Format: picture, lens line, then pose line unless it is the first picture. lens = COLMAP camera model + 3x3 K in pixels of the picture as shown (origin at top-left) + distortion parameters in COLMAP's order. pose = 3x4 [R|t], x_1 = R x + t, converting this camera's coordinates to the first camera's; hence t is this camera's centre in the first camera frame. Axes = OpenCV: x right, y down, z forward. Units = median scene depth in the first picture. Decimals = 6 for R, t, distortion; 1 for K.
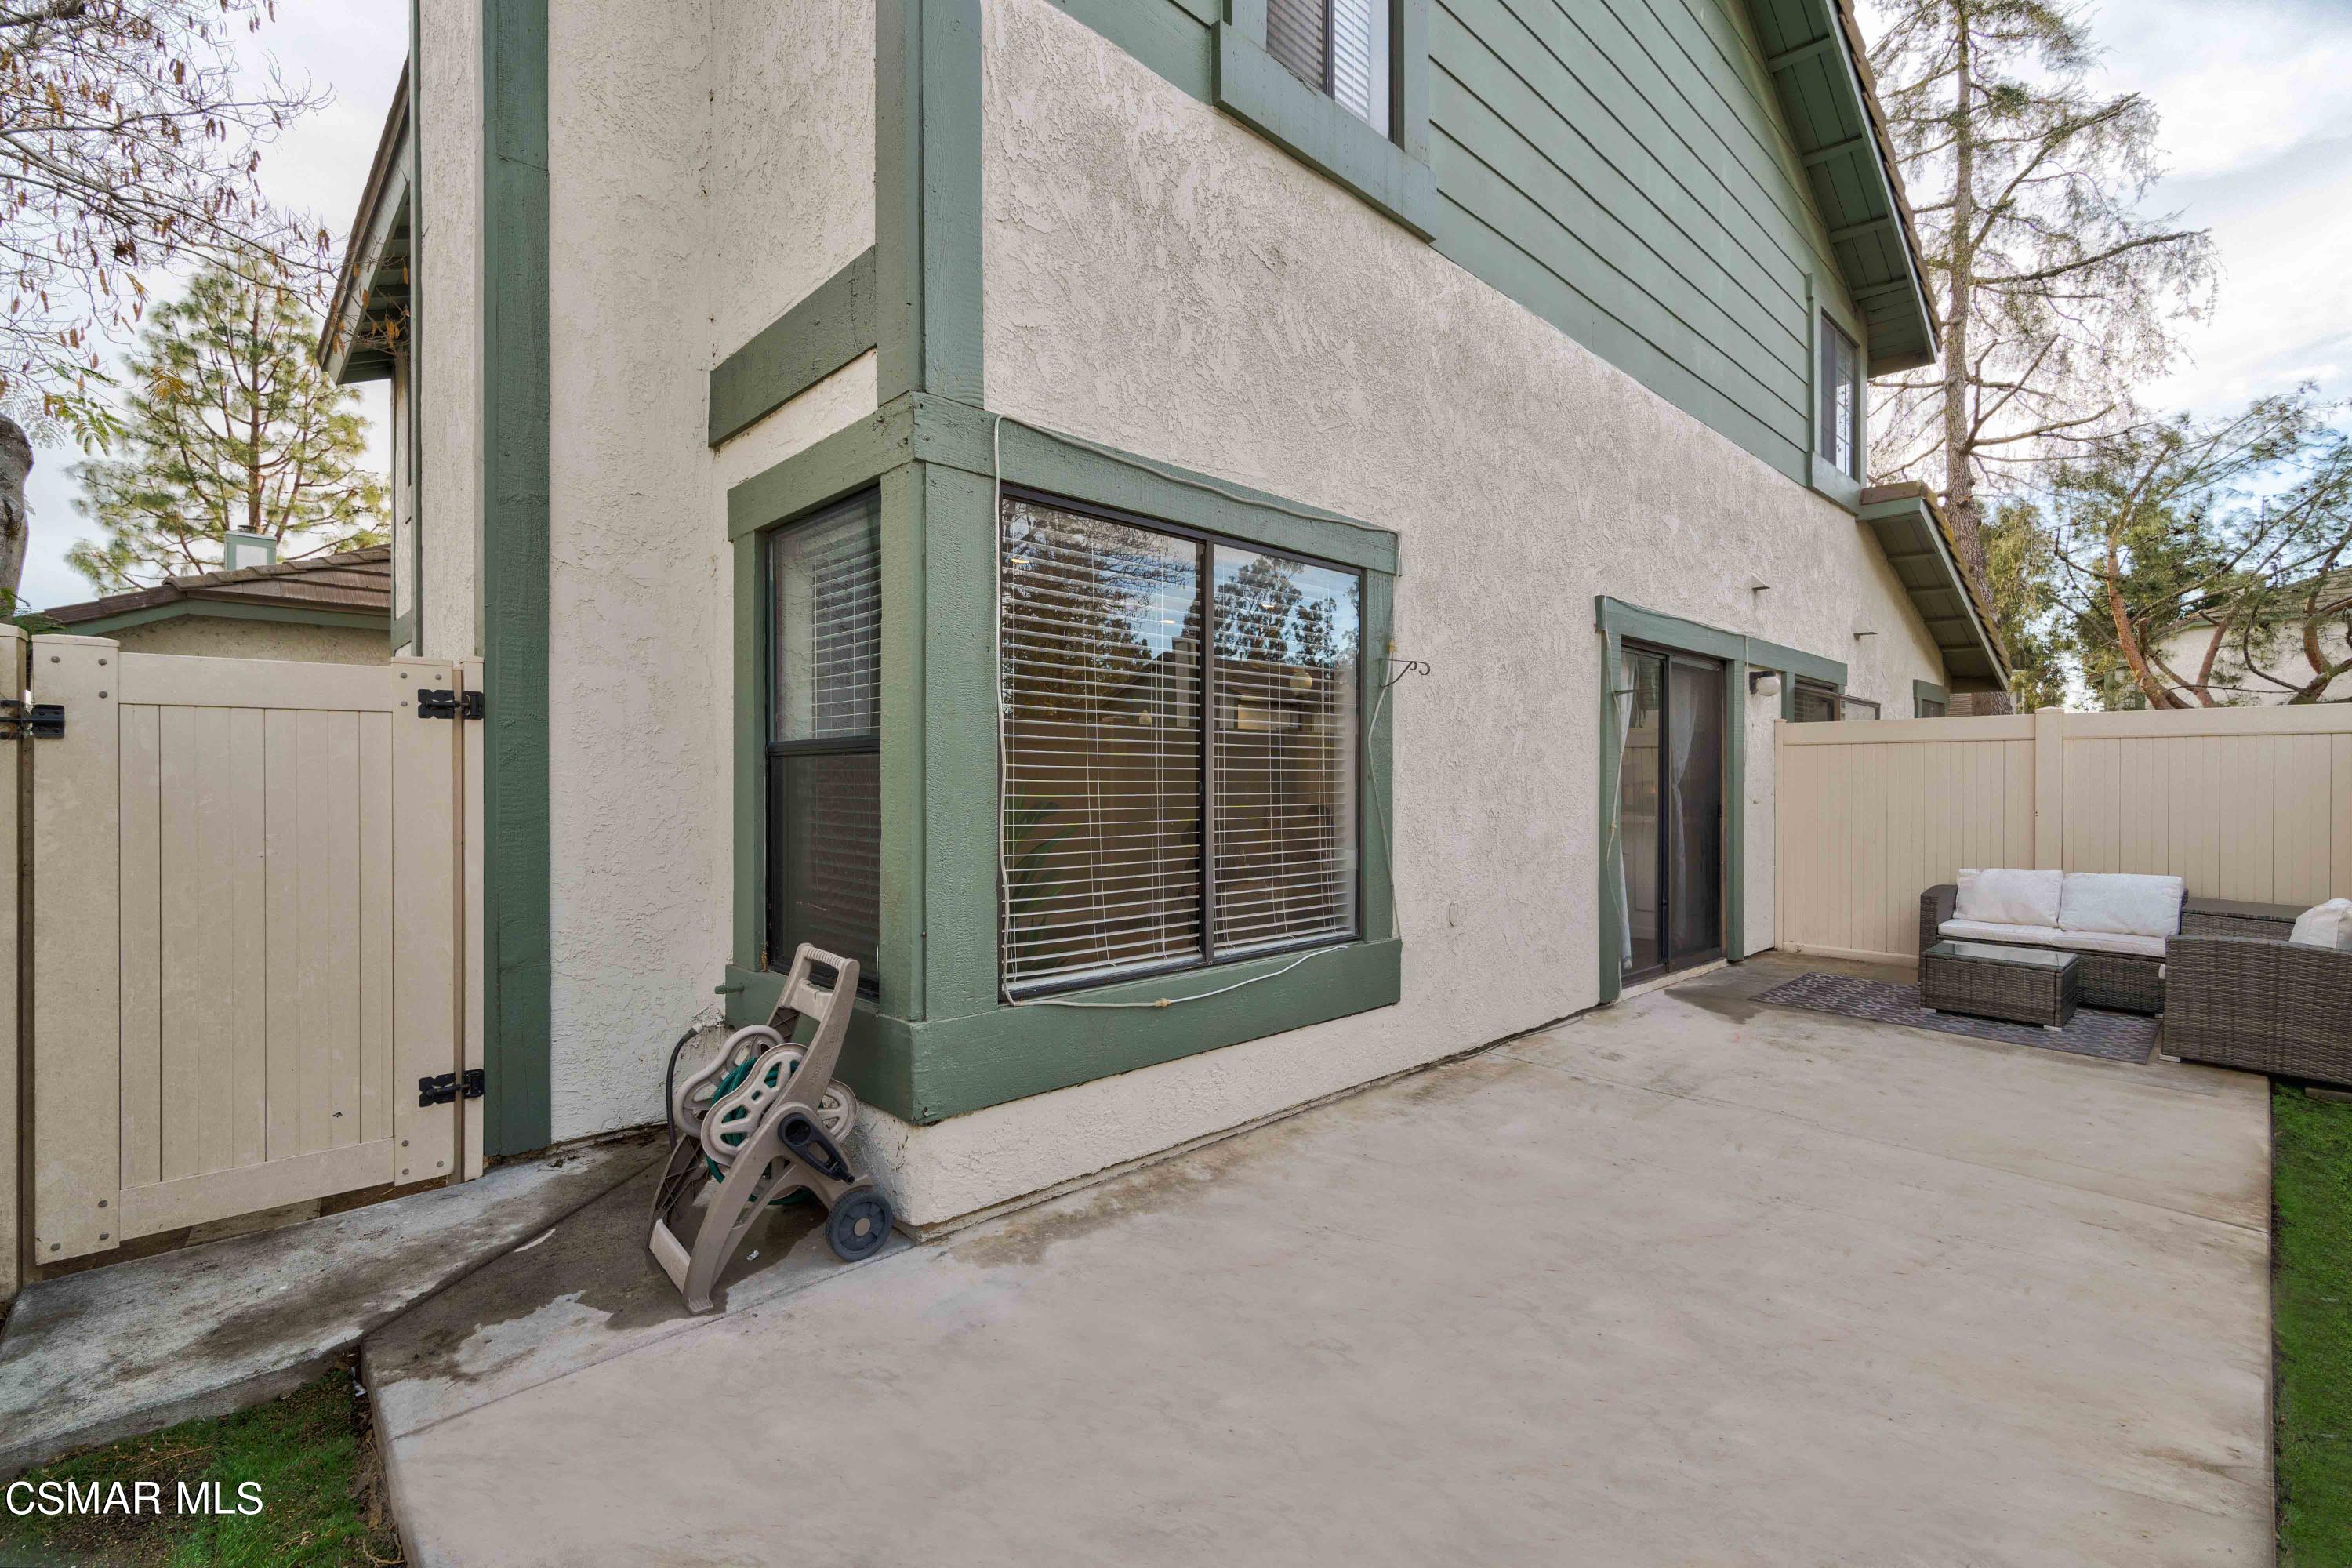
lens RADIAL K [[1035.4, 0, 1164.2], [0, 1035.4, 782.9], [0, 0, 1]] dist [0.003664, 0.000101]
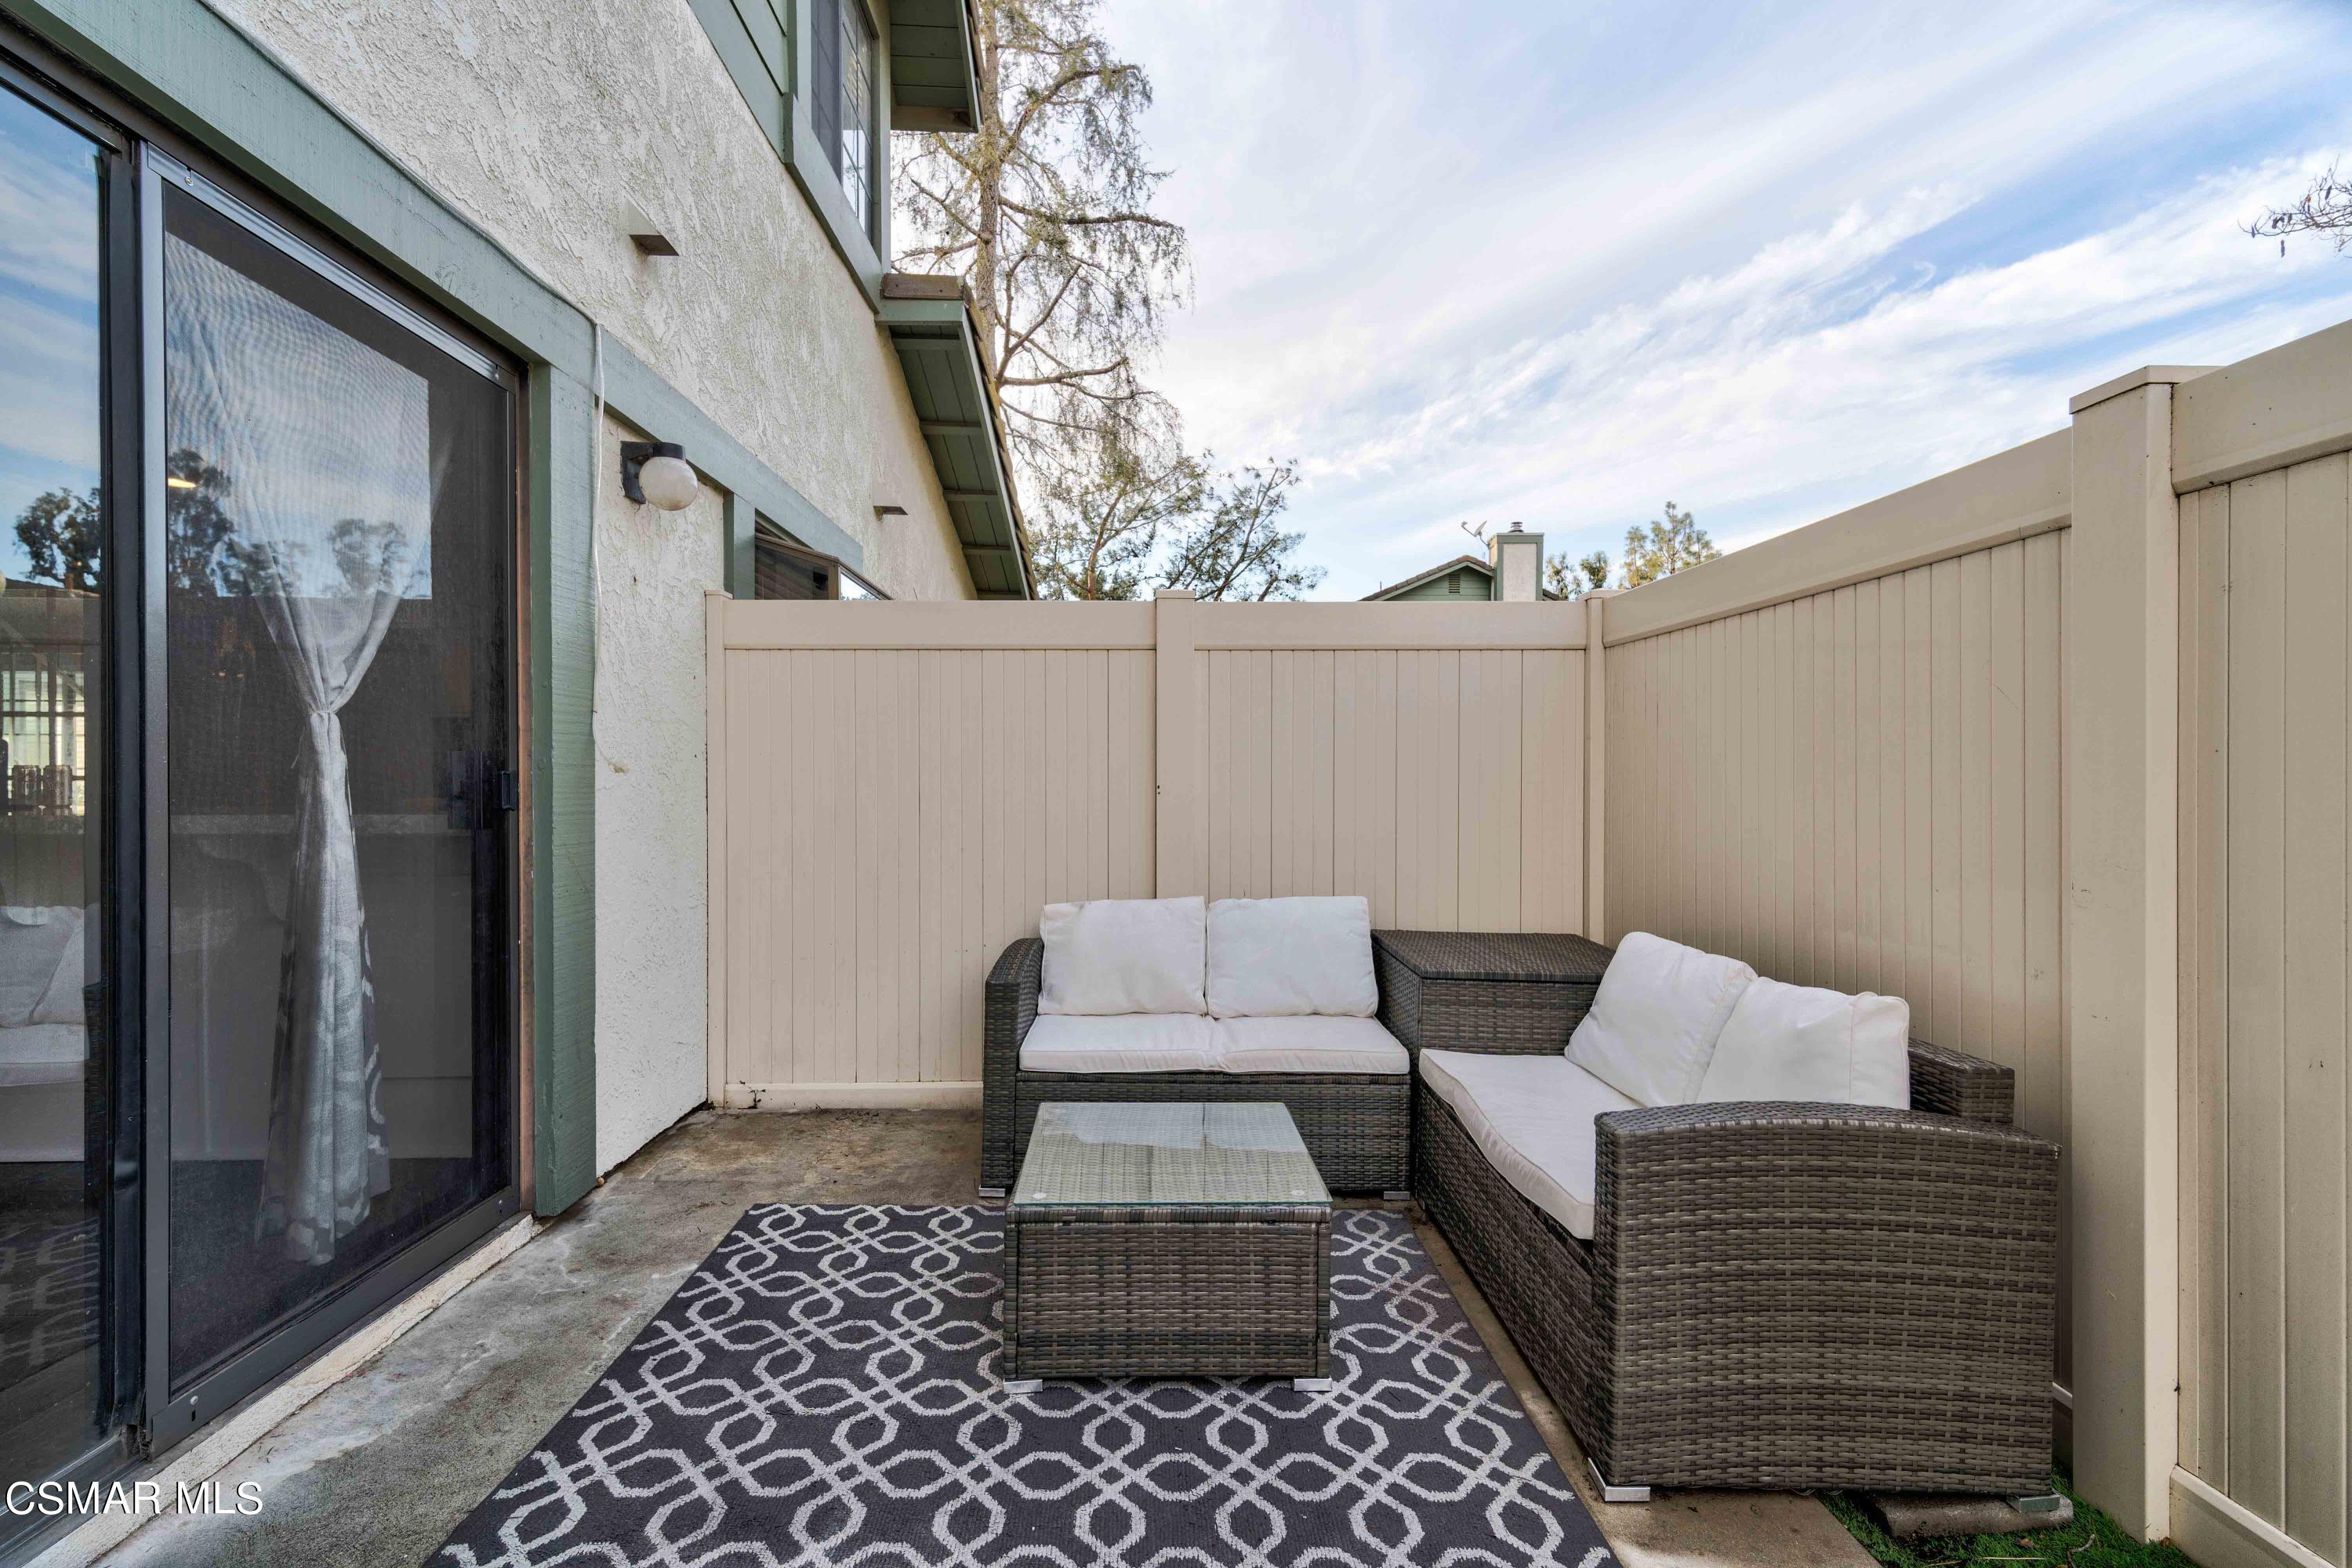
lens RADIAL K [[1035.4, 0, 1164.2], [0, 1035.4, 782.9], [0, 0, 1]] dist [0.003664, 0.000101]
pose [[0.670255, -0.003061, 0.742124, 0.388462], [0.005635, 0.999984, -0.000965, 0.023189], [-0.742109, 0.004829, 0.670262, 0.553431]]
